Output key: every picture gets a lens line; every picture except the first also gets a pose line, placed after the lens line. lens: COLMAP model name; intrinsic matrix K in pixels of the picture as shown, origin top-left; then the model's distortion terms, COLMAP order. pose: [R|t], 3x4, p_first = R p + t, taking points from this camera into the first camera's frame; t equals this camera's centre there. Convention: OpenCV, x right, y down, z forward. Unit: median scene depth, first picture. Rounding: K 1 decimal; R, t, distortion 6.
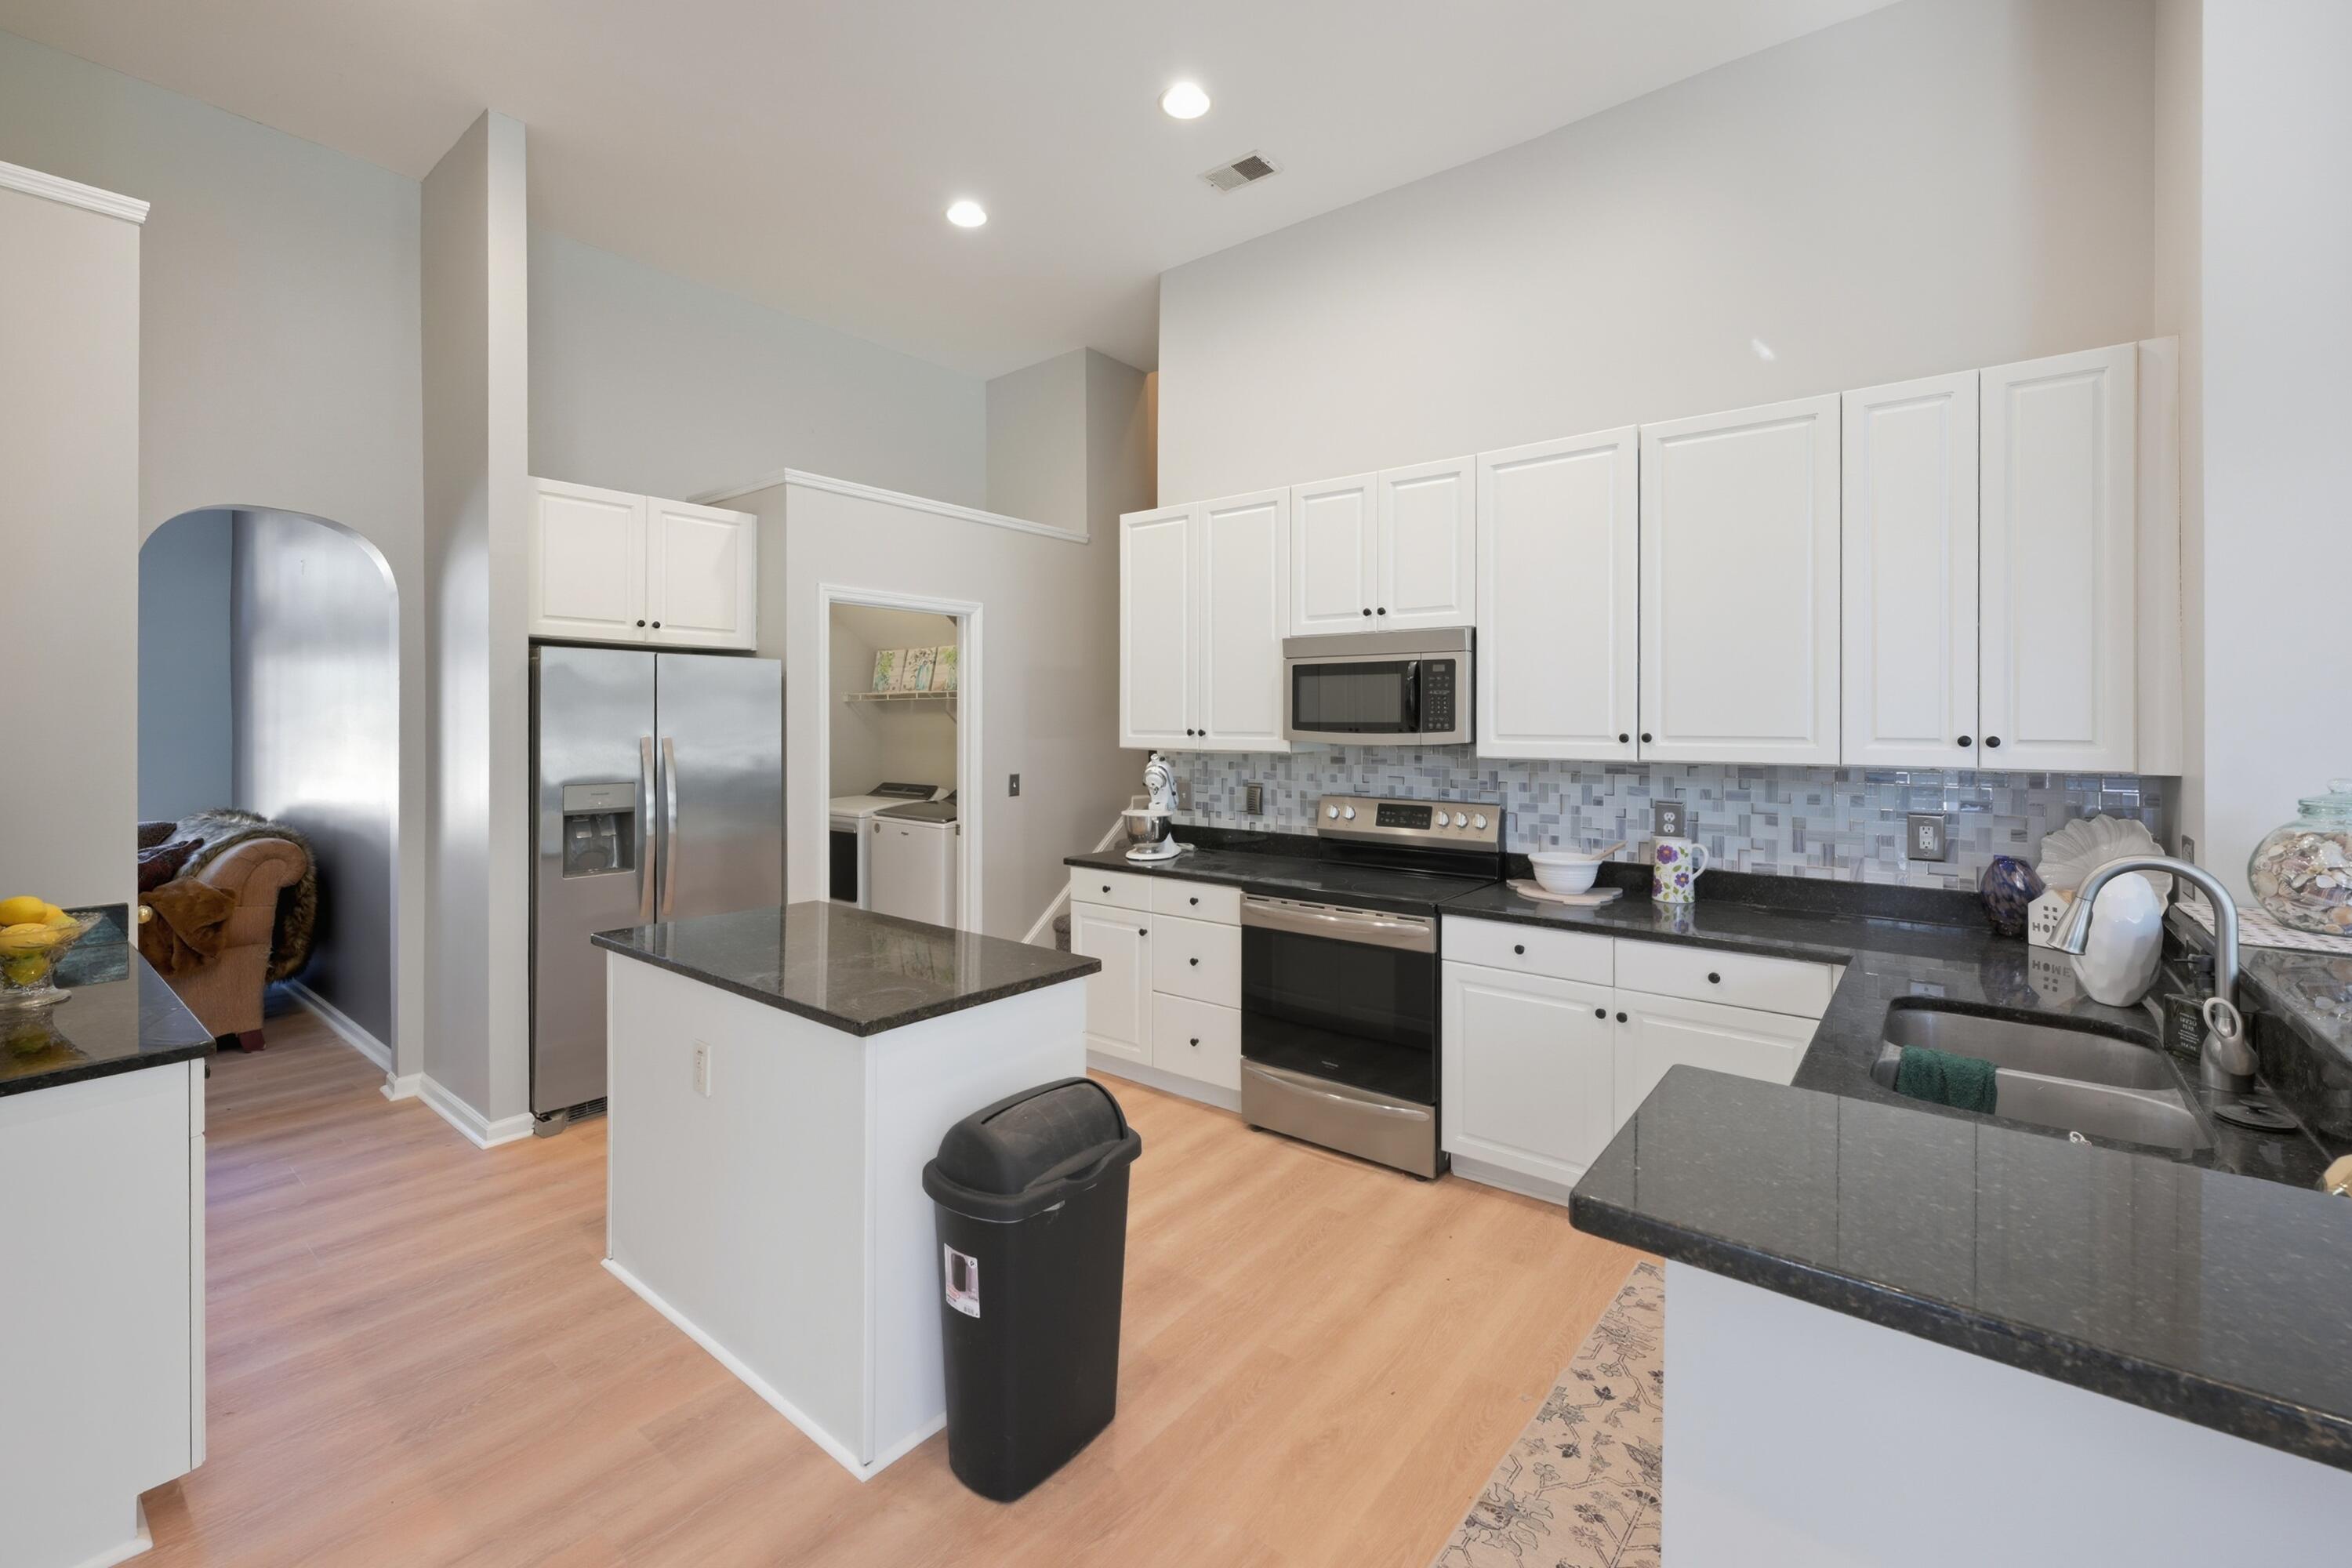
lens RADIAL K [[982.5, 0, 1170.9], [0, 982.5, 722.9], [0, 0, 1]] dist [-0.000446, -0.000070]
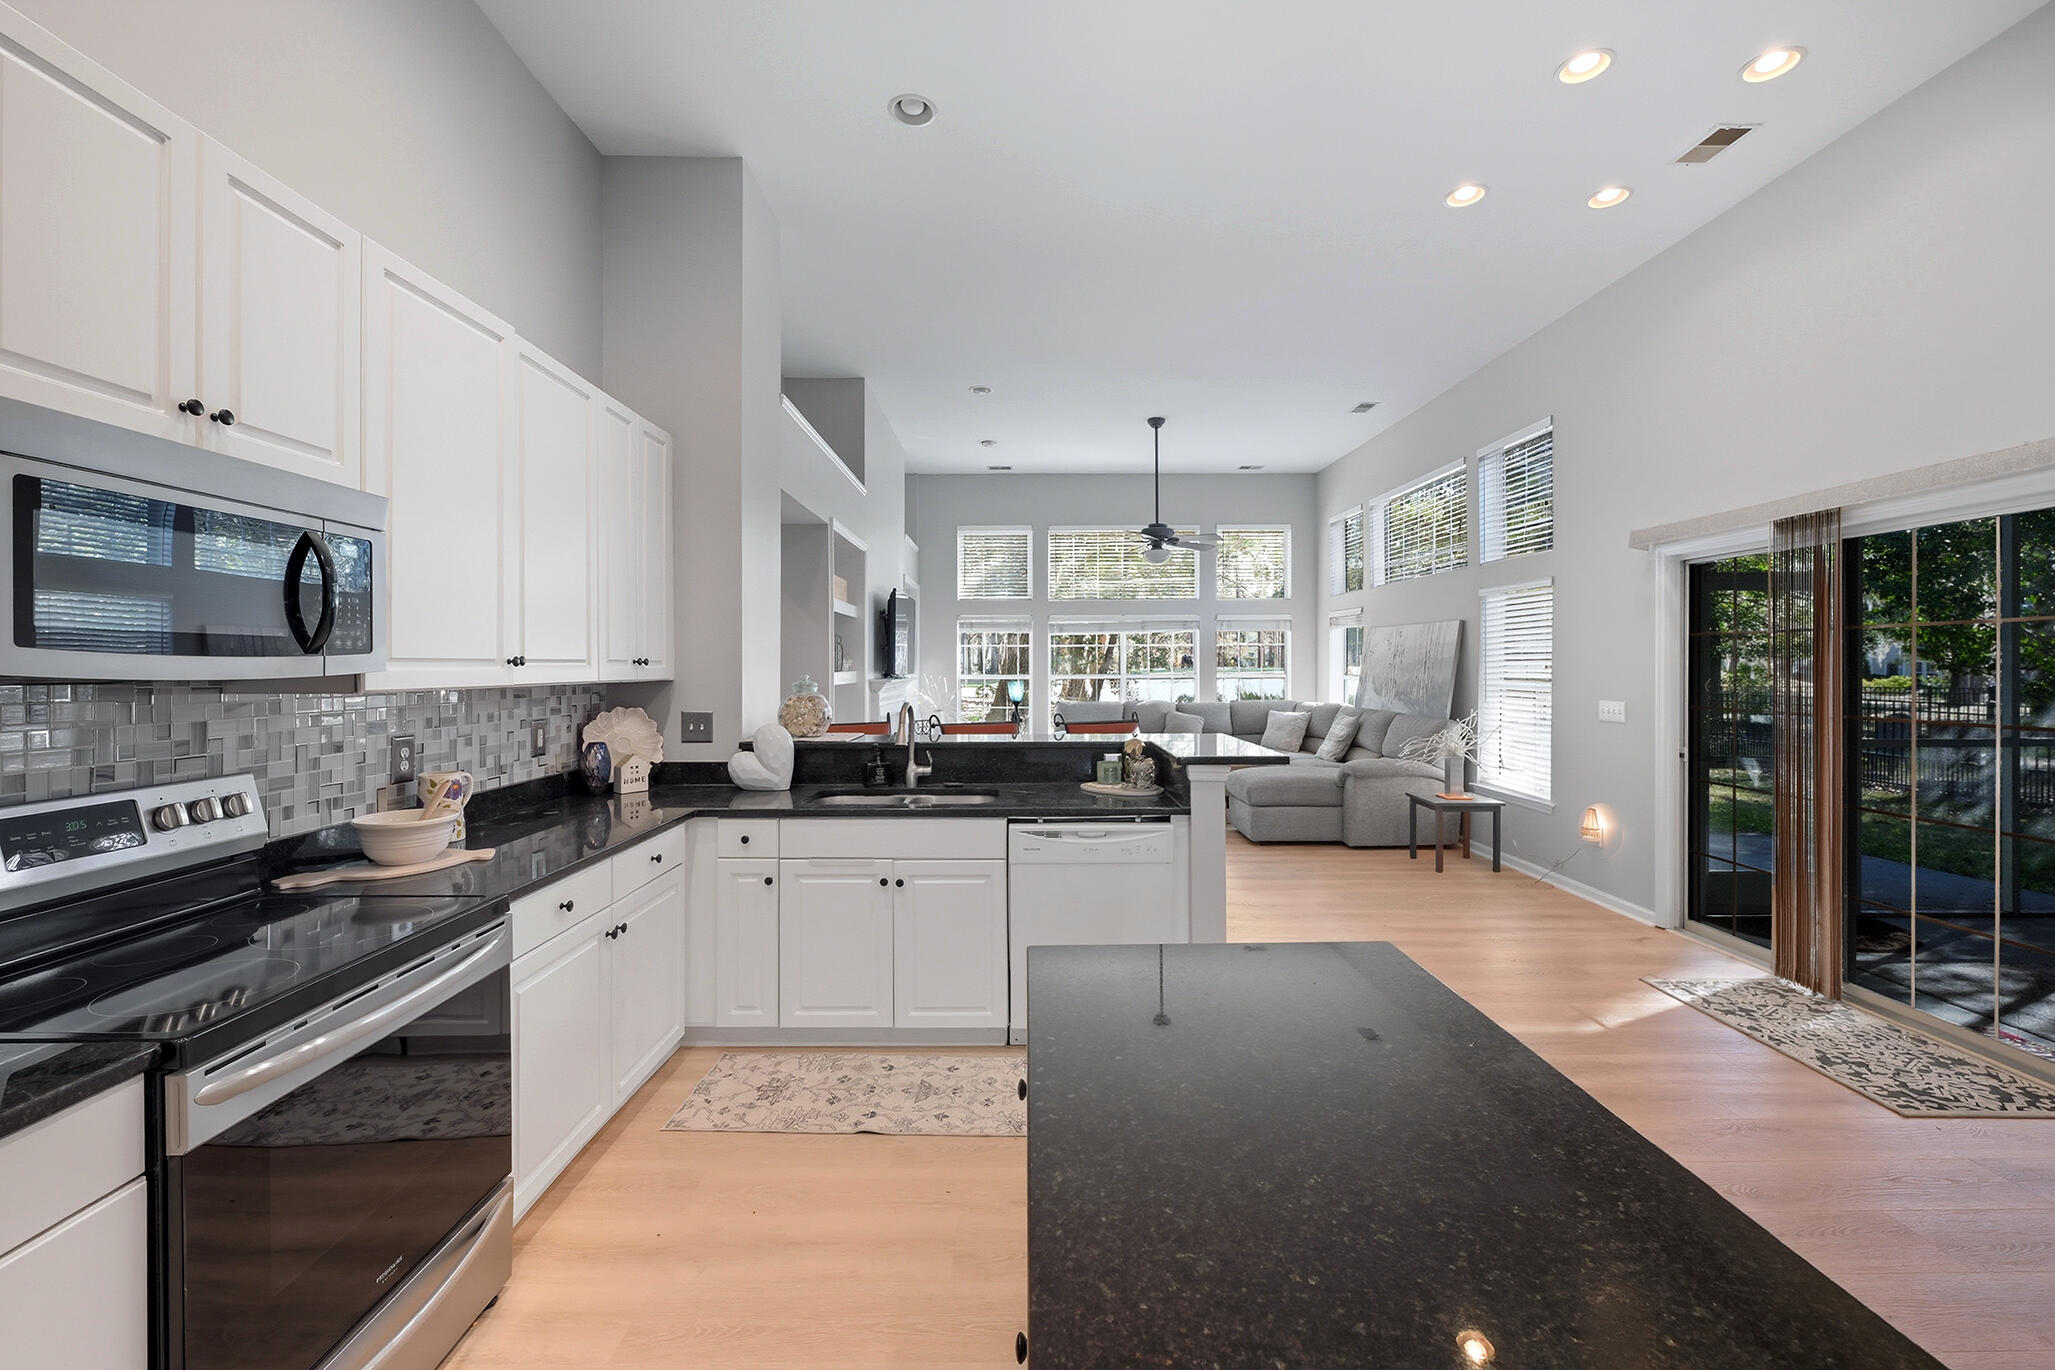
lens RADIAL K [[826.3, 0, 1030.0], [0, 826.3, 669.5], [0, 0, 1]] dist [0.000272, -0.000014]
pose [[-0.626499, -0.005626, 0.779402, -0.490648], [0.002551, 0.999954, 0.009268, 0.018405], [-0.779418, 0.007794, -0.626456, 1.204181]]
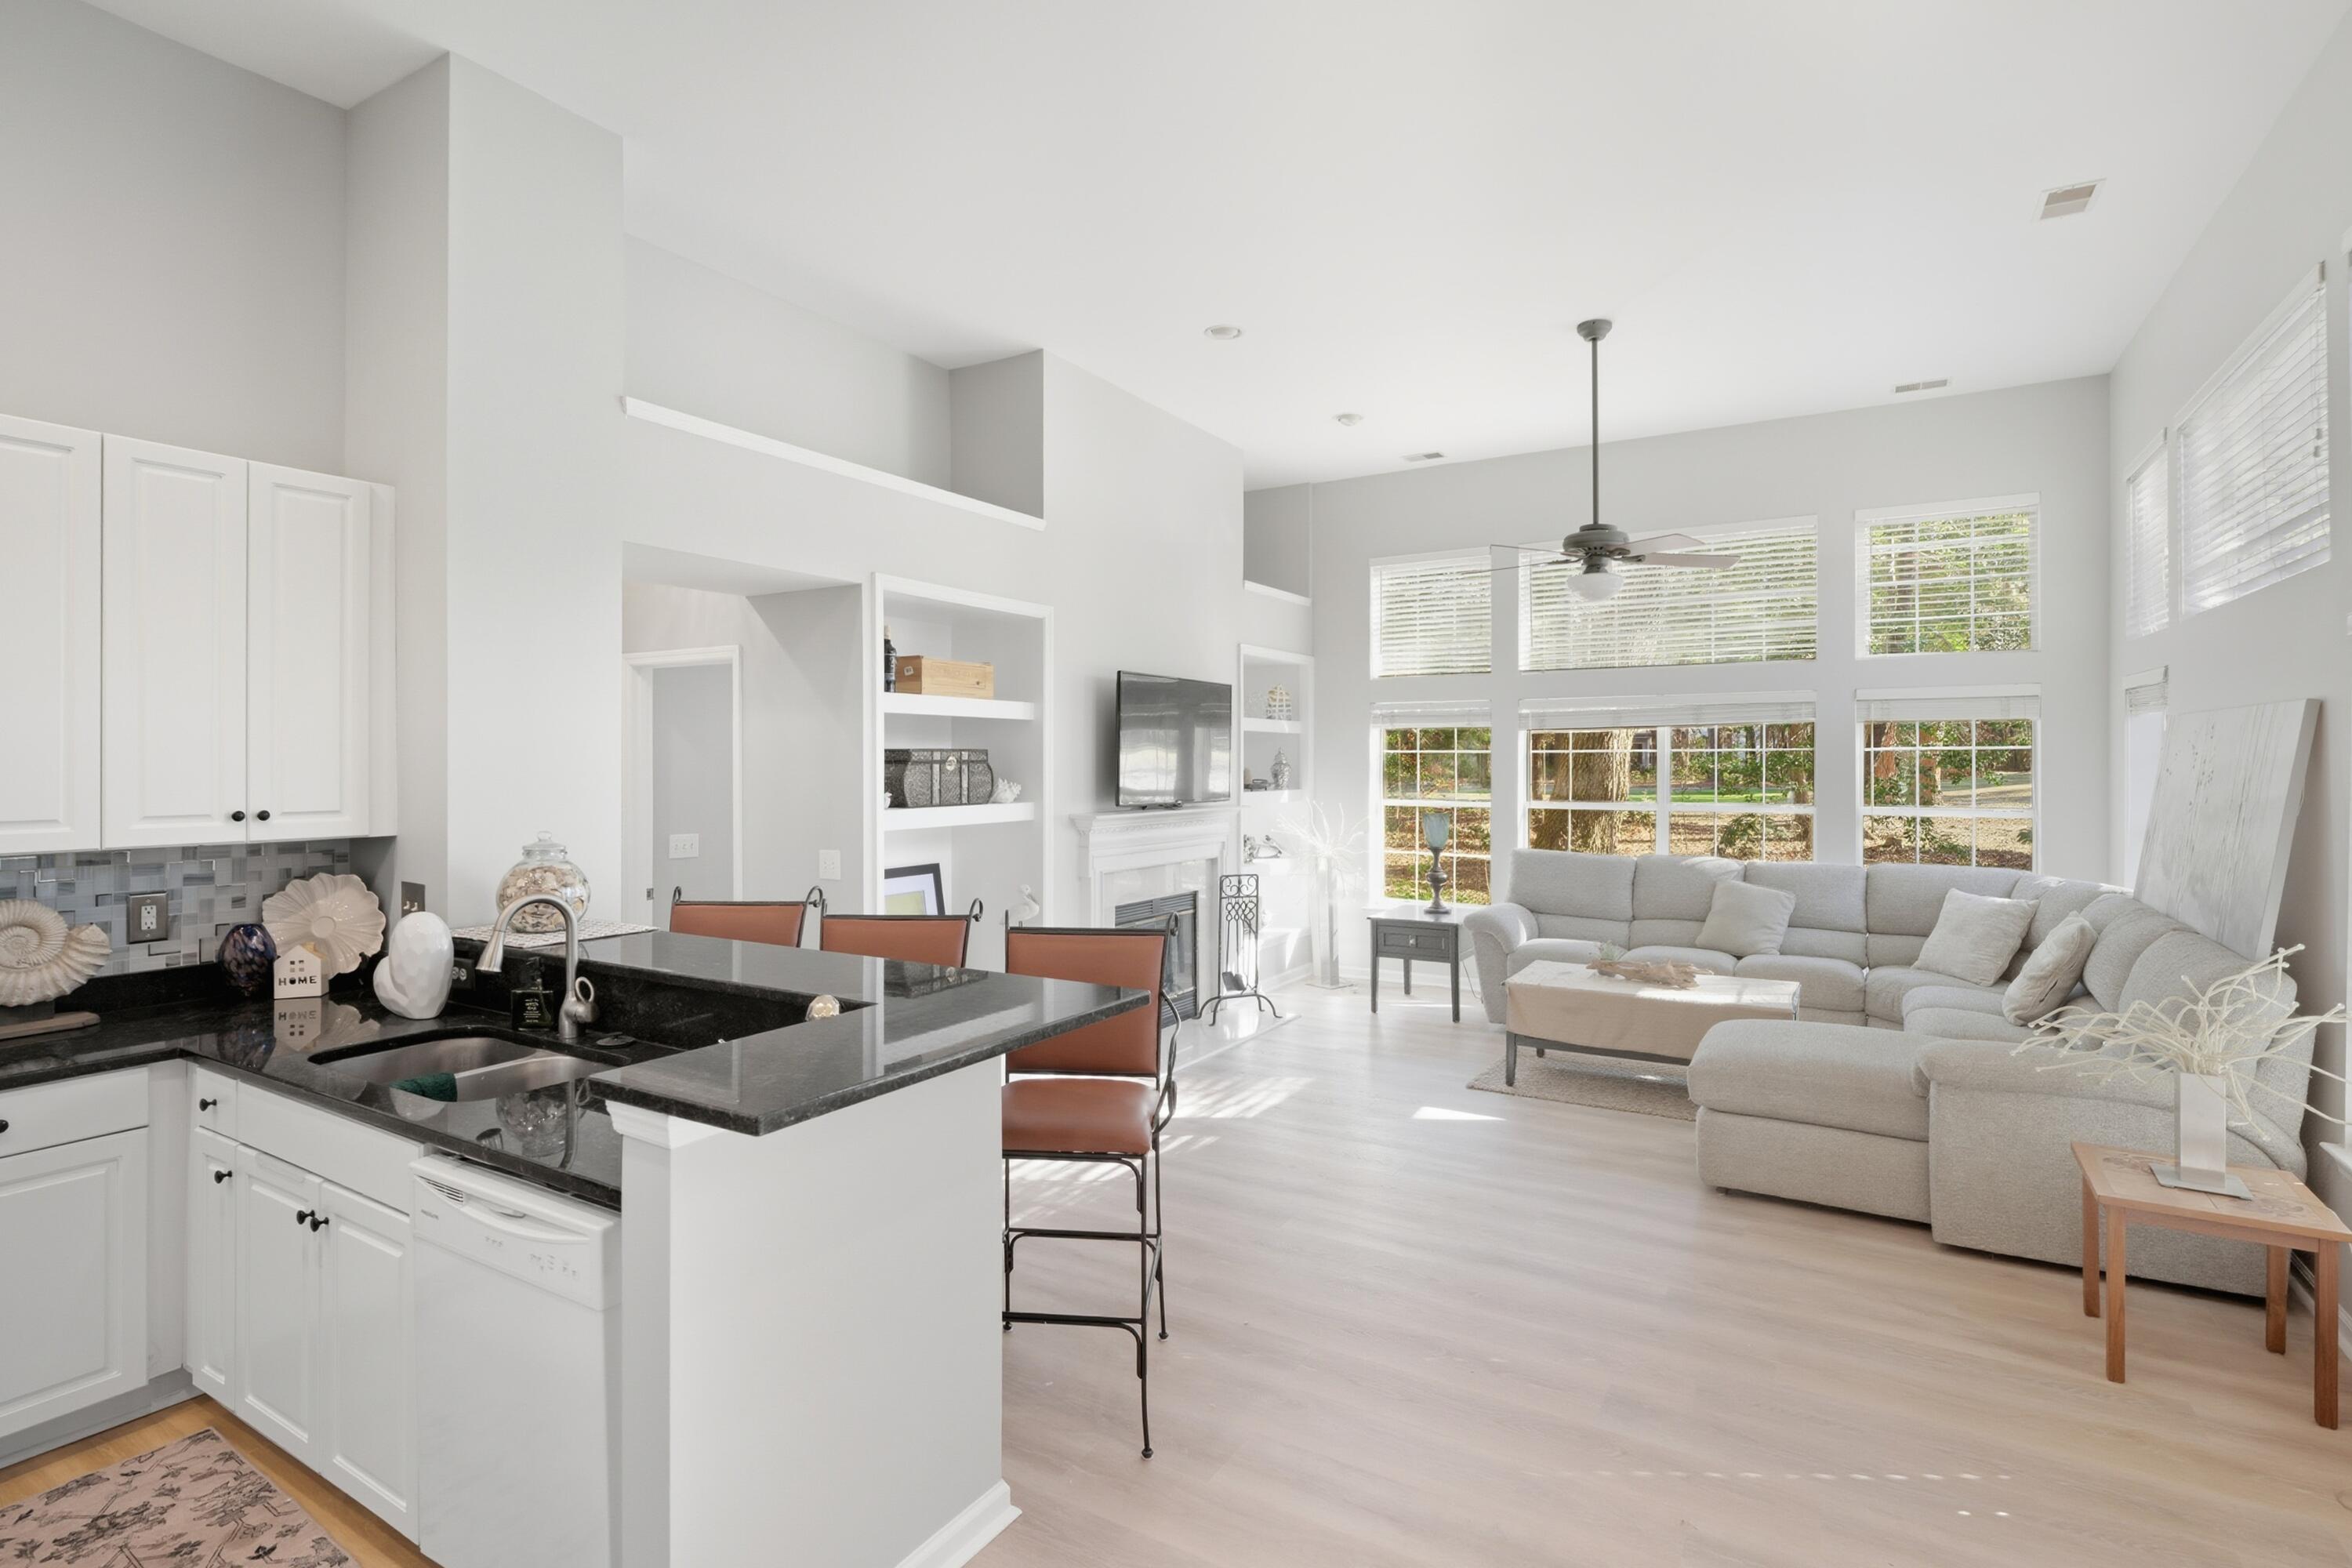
lens RADIAL K [[1128.6, 0, 1182.2], [0, 1128.6, 759.7], [0, 0, 1]] dist [-0.002444, -0.000661]
pose [[-0.130473, -0.000595, 0.991452, -0.454865], [0.003117, 0.999995, 0.001011, -0.035397], [-0.991447, 0.003222, -0.130471, 0.151889]]
